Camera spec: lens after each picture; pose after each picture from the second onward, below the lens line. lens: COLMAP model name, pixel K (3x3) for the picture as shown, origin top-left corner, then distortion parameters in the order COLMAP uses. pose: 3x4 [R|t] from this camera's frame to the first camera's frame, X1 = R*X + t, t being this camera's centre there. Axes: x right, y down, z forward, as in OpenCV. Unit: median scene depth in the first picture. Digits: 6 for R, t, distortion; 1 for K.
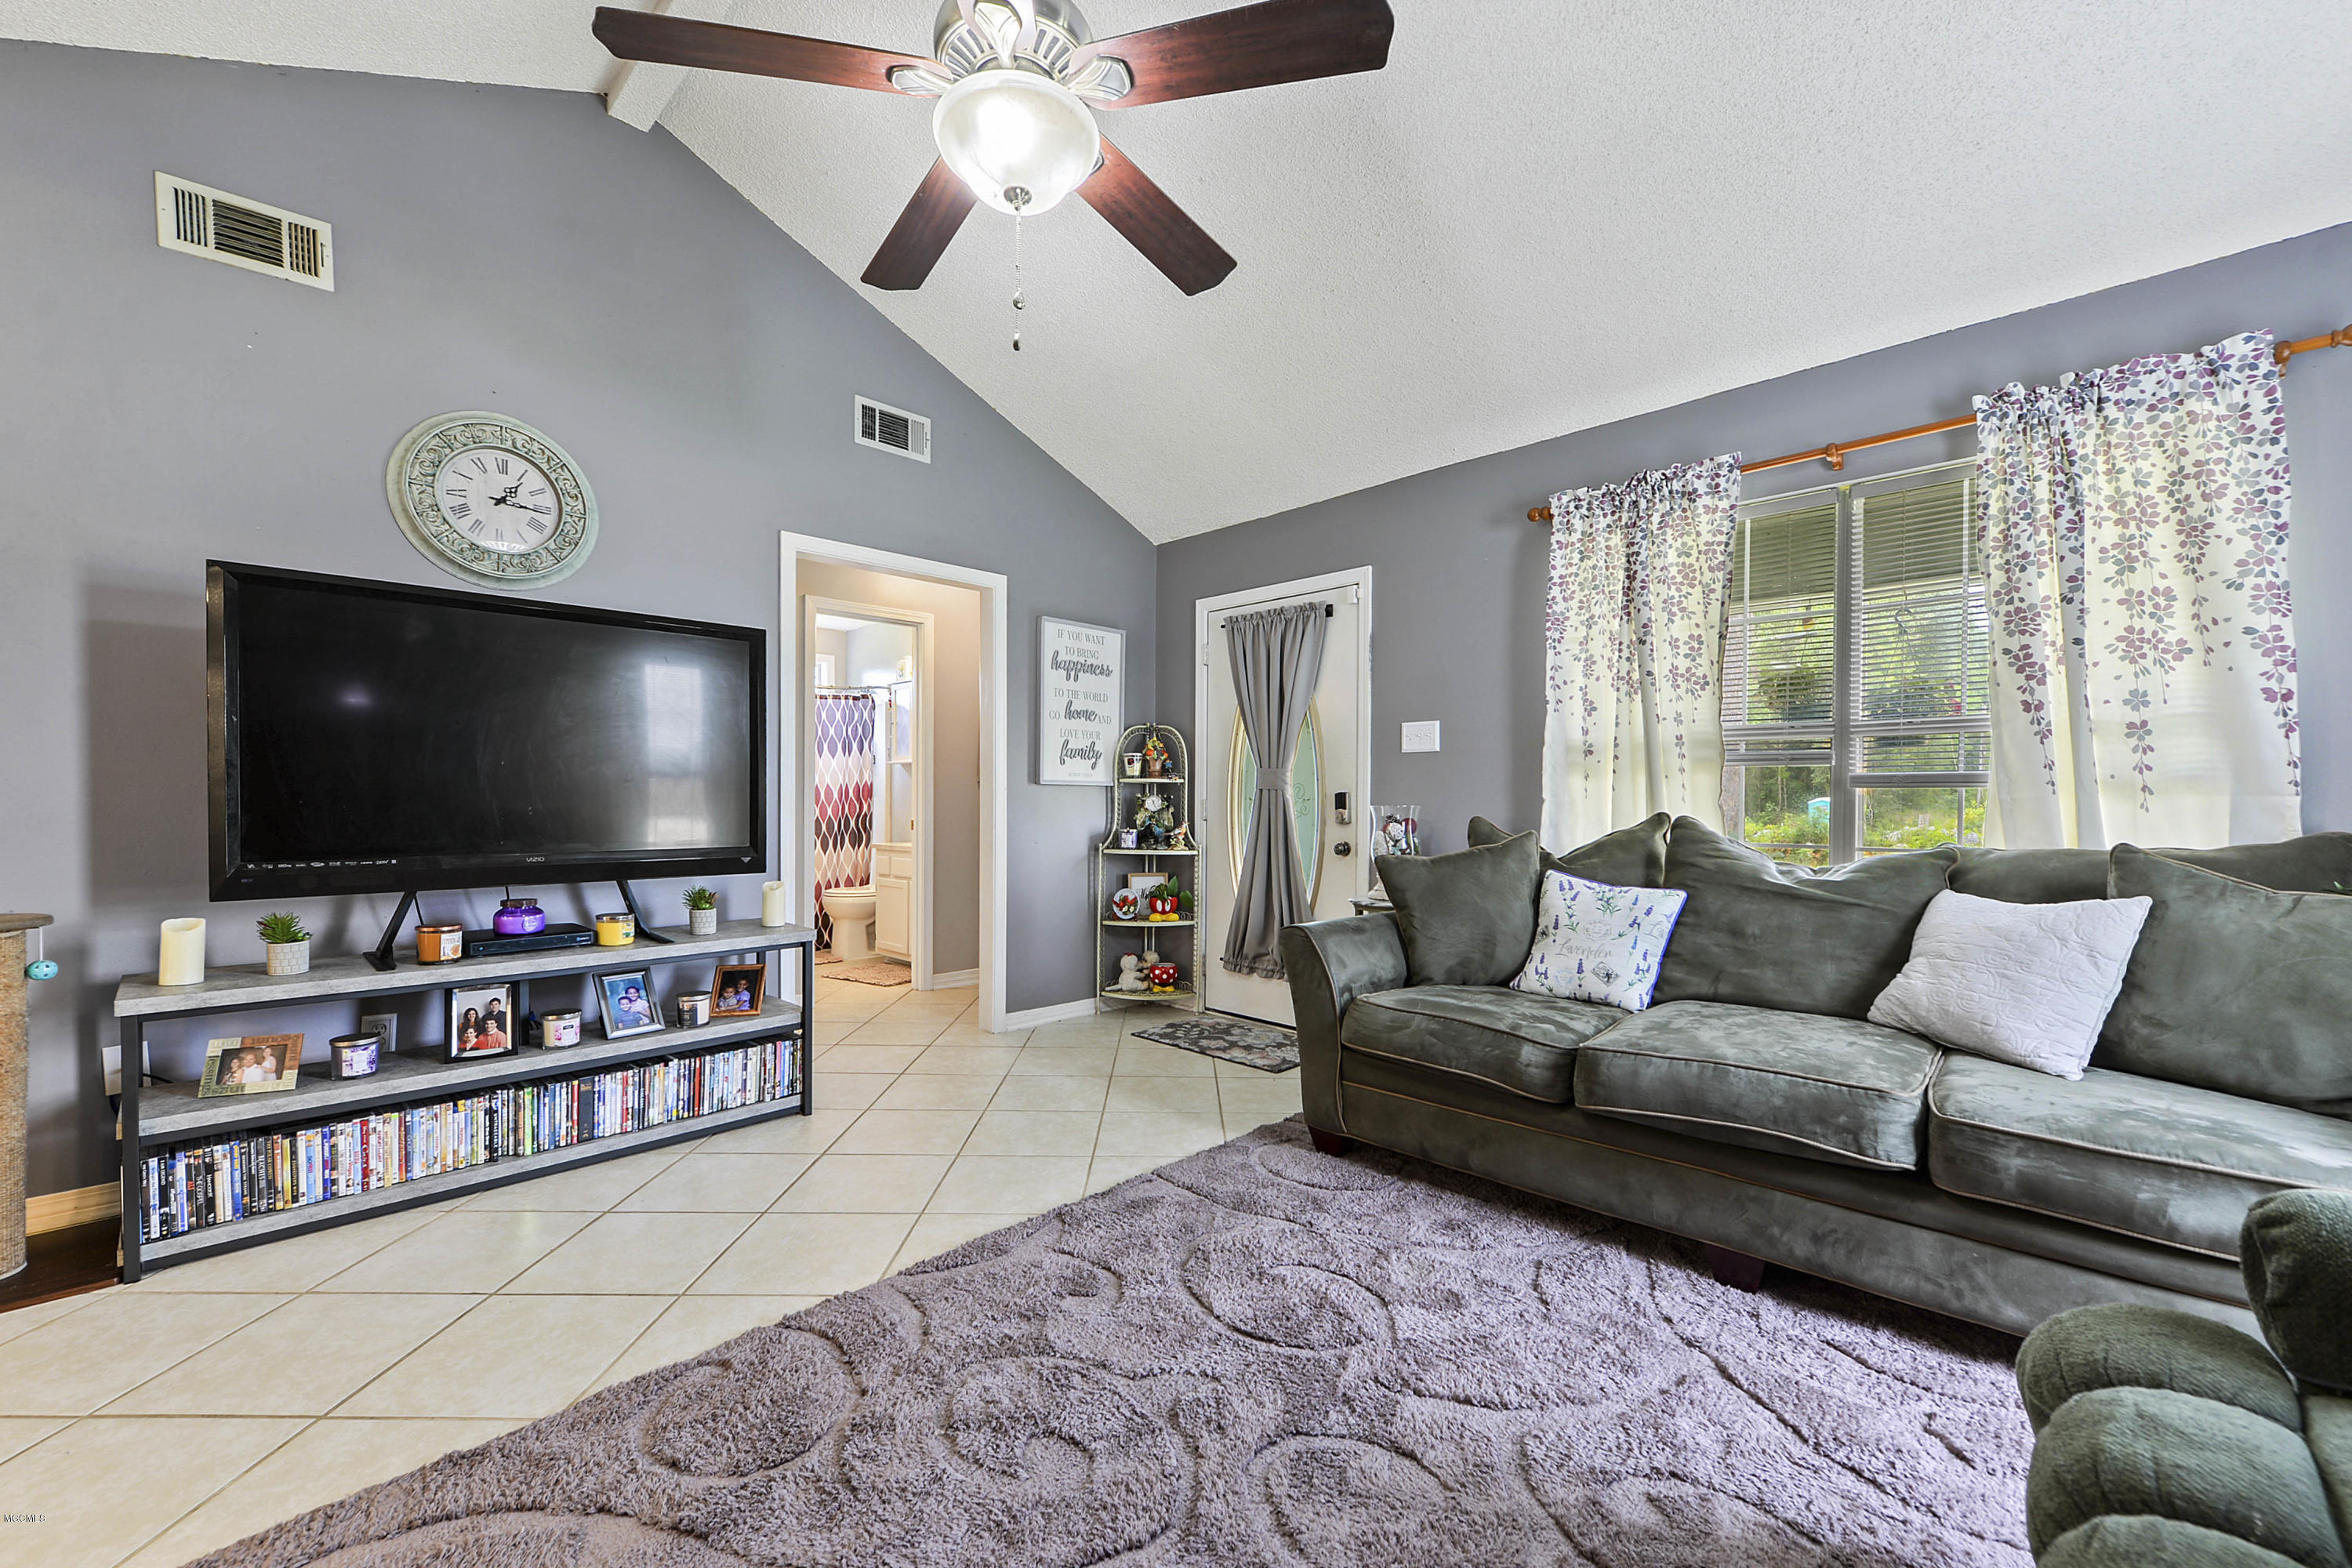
lens RADIAL K [[931.4, 0, 1162.5], [0, 931.4, 814.7], [0, 0, 1]] dist [0.006878, -0.002112]
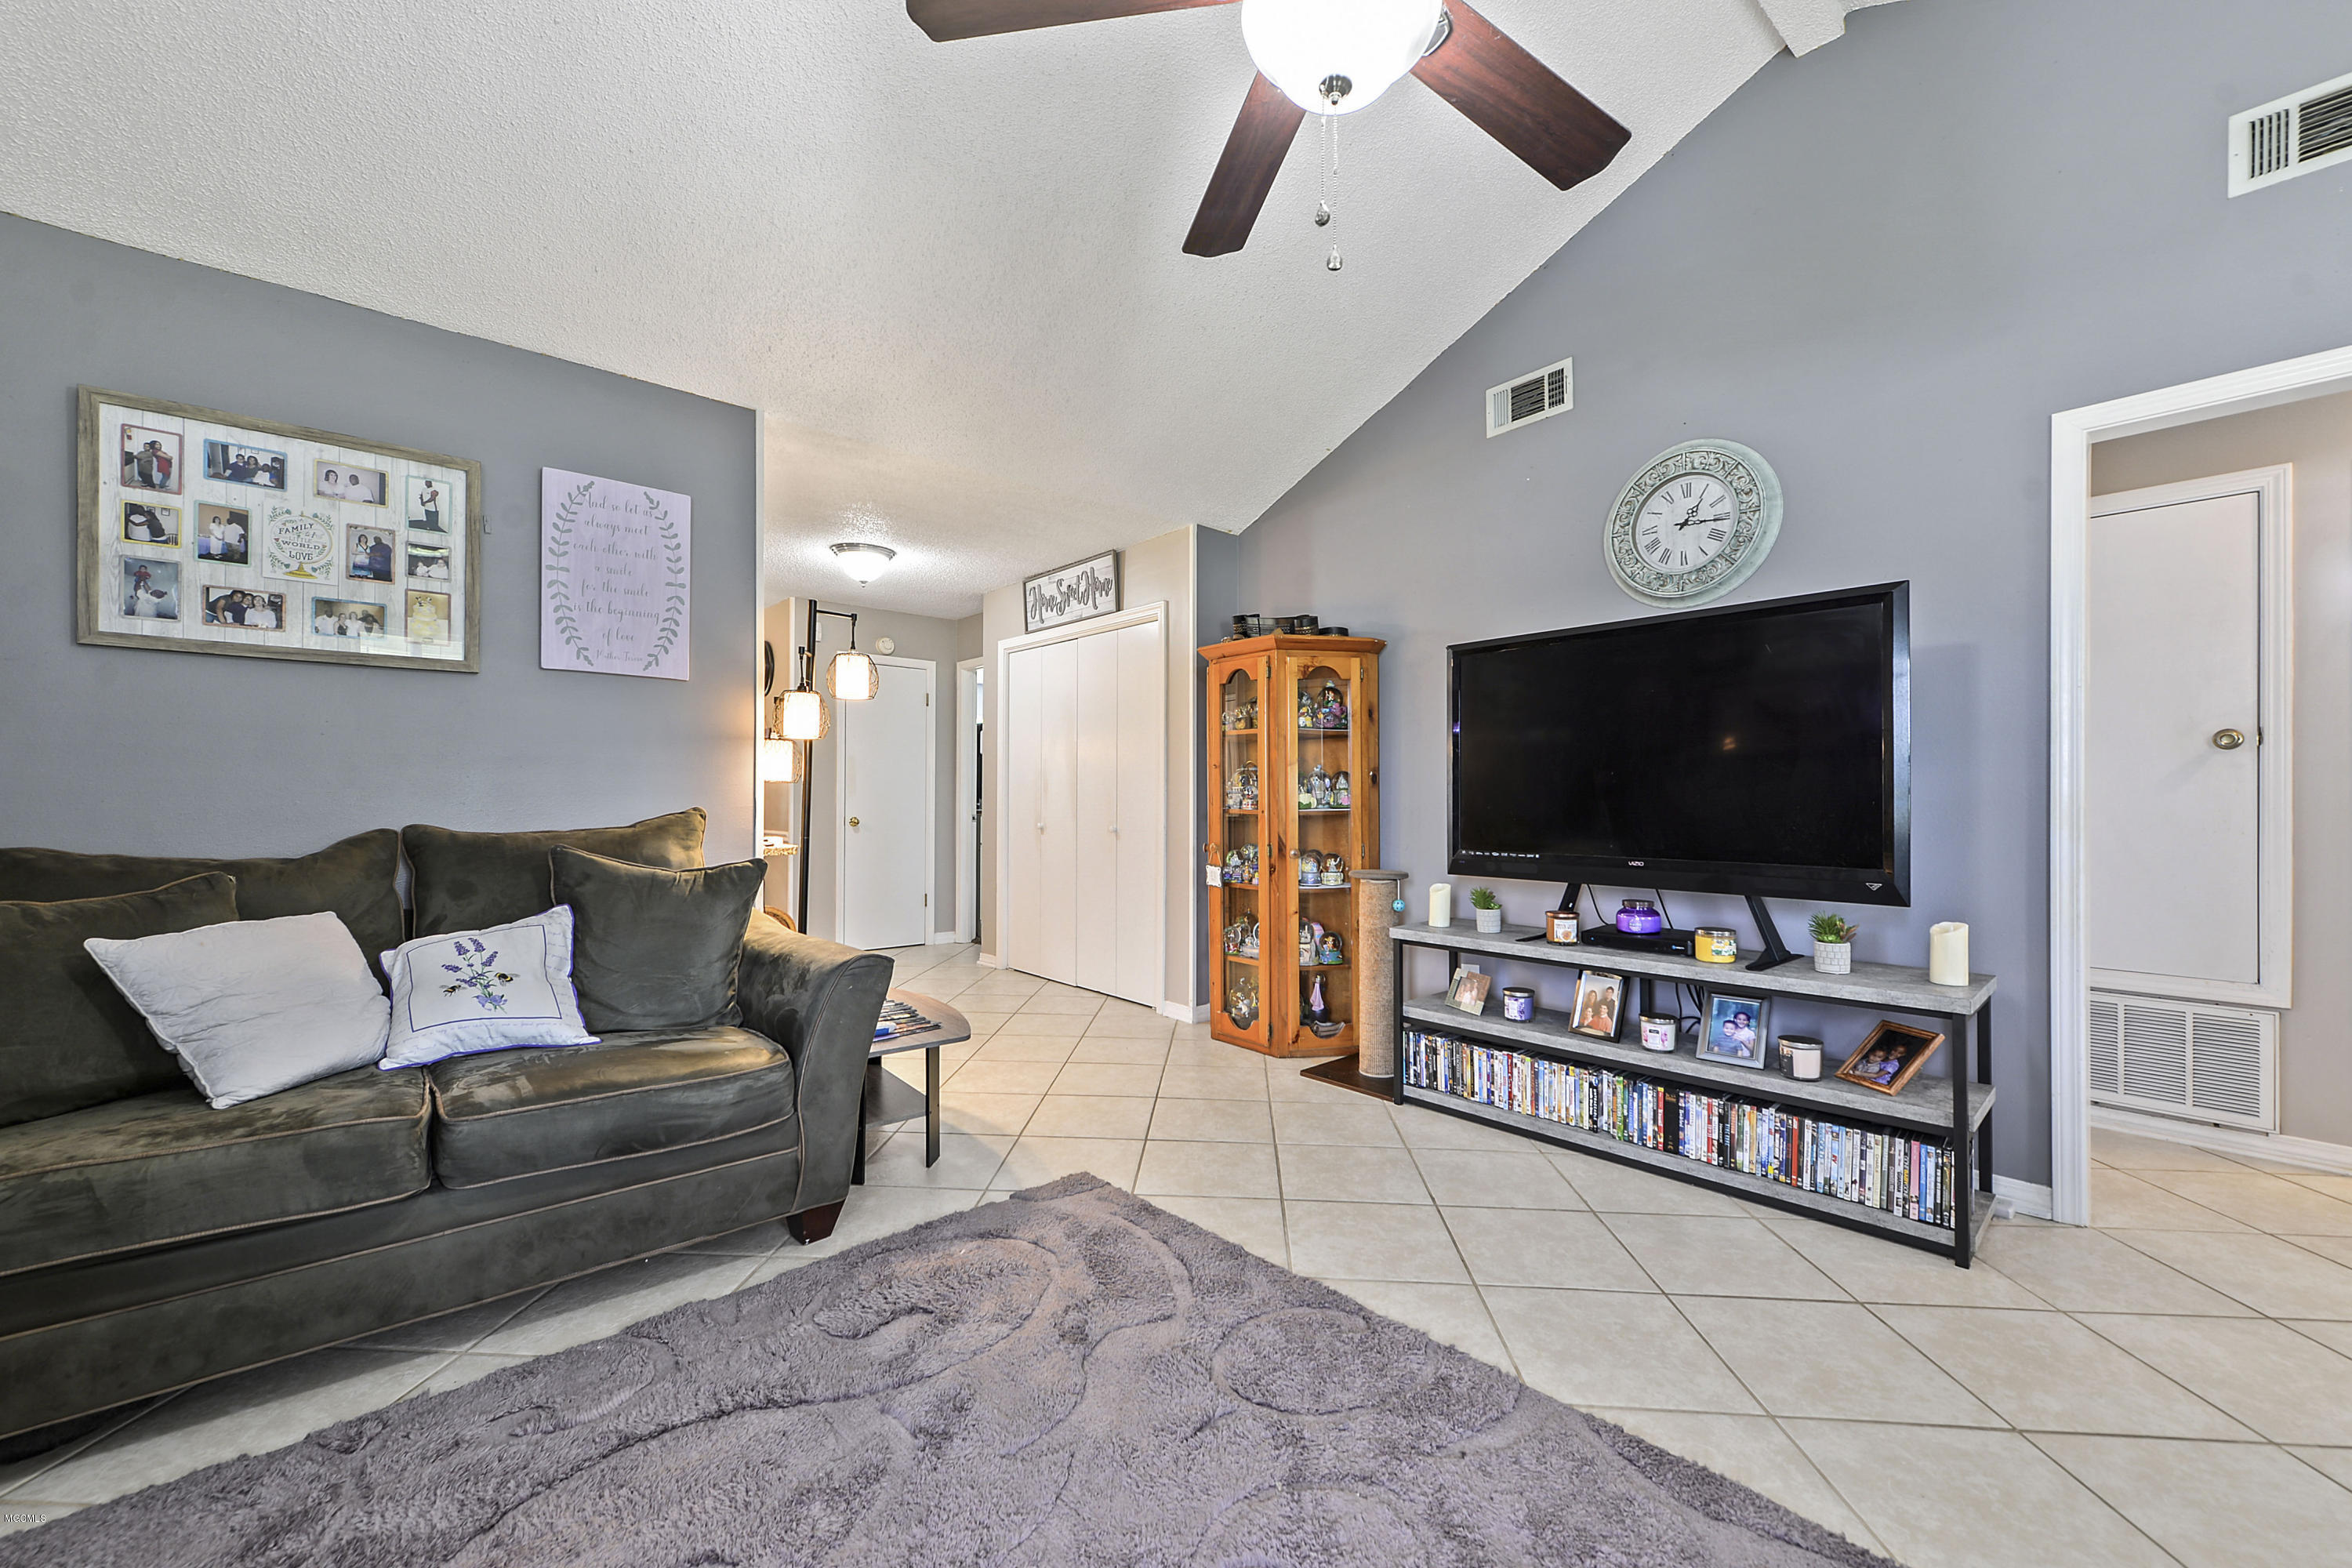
lens RADIAL K [[931.4, 0, 1183.4], [0, 931.4, 793.4], [0, 0, 1]] dist [0.006878, -0.002112]
pose [[-0.051990, -0.009388, -0.998603, 0.403359], [-0.018369, 0.999796, -0.008443, -0.012800], [0.998479, 0.017904, -0.052152, 0.536821]]
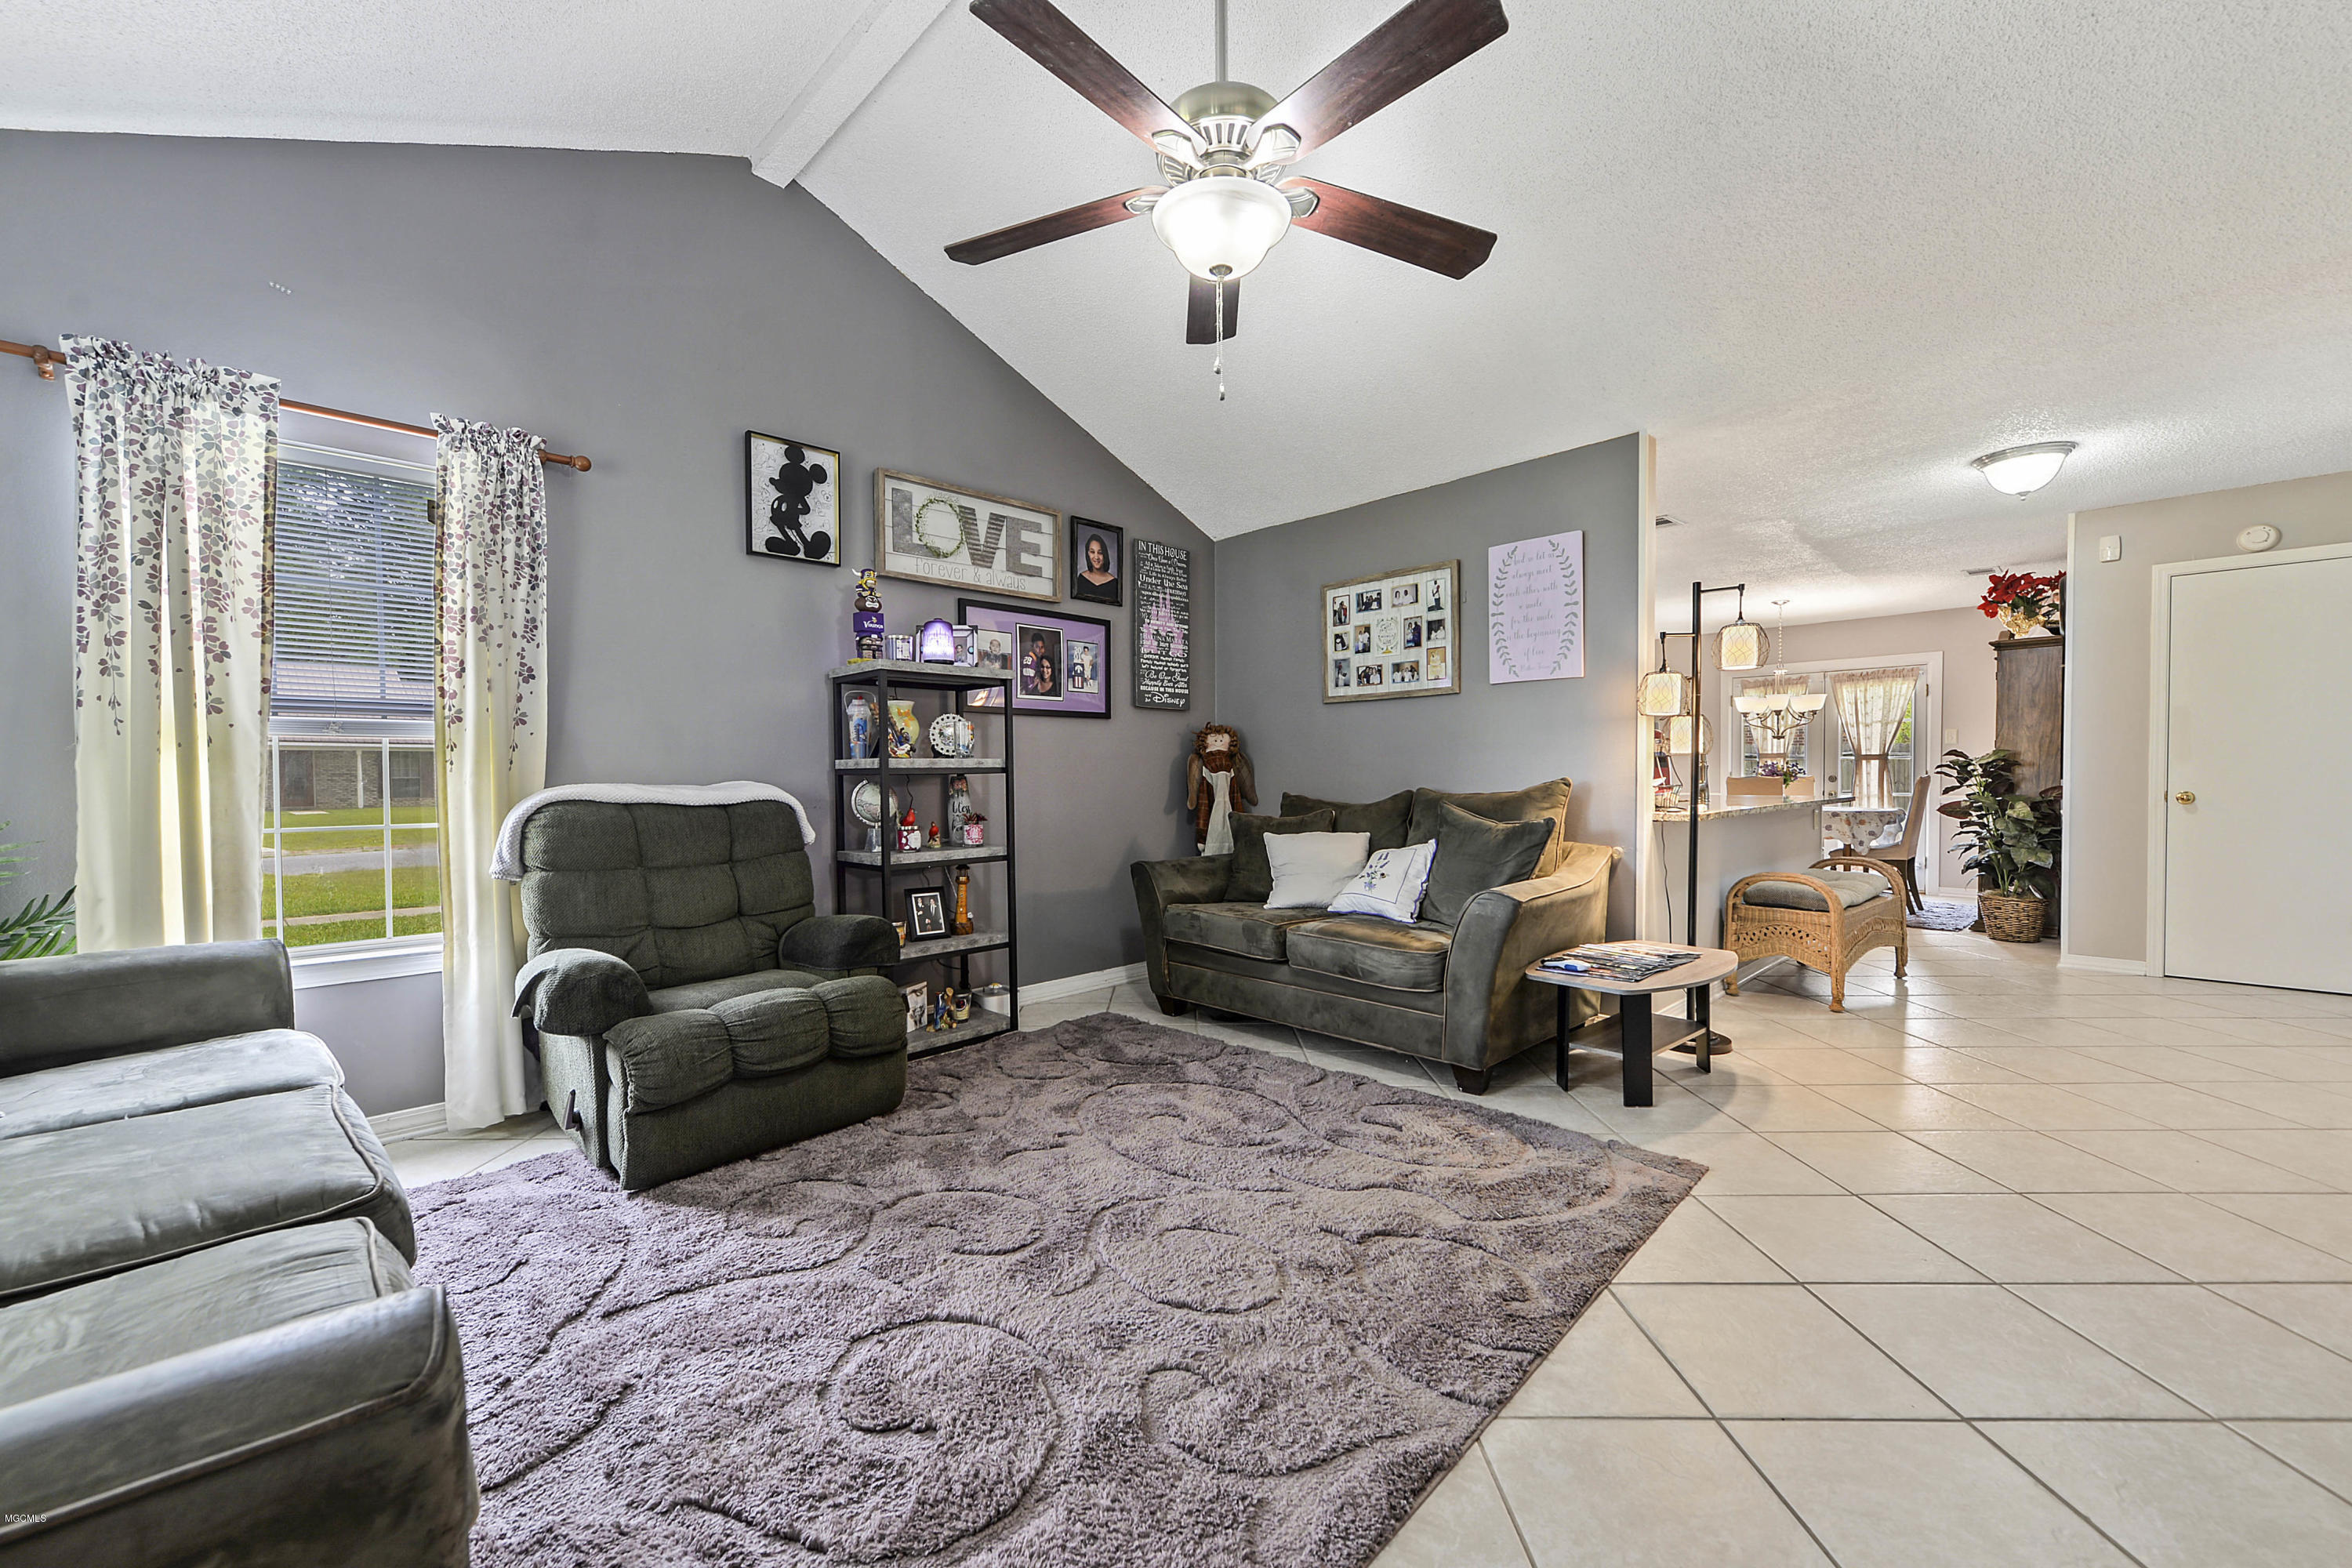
lens RADIAL K [[931.4, 0, 1150.9], [0, 931.4, 800.7], [0, 0, 1]] dist [0.006878, -0.002112]
pose [[-0.999876, 0.004446, 0.015090, -0.050946], [0.005045, 0.999190, 0.039932, -0.019268], [-0.014900, 0.040003, -0.999088, 1.313857]]
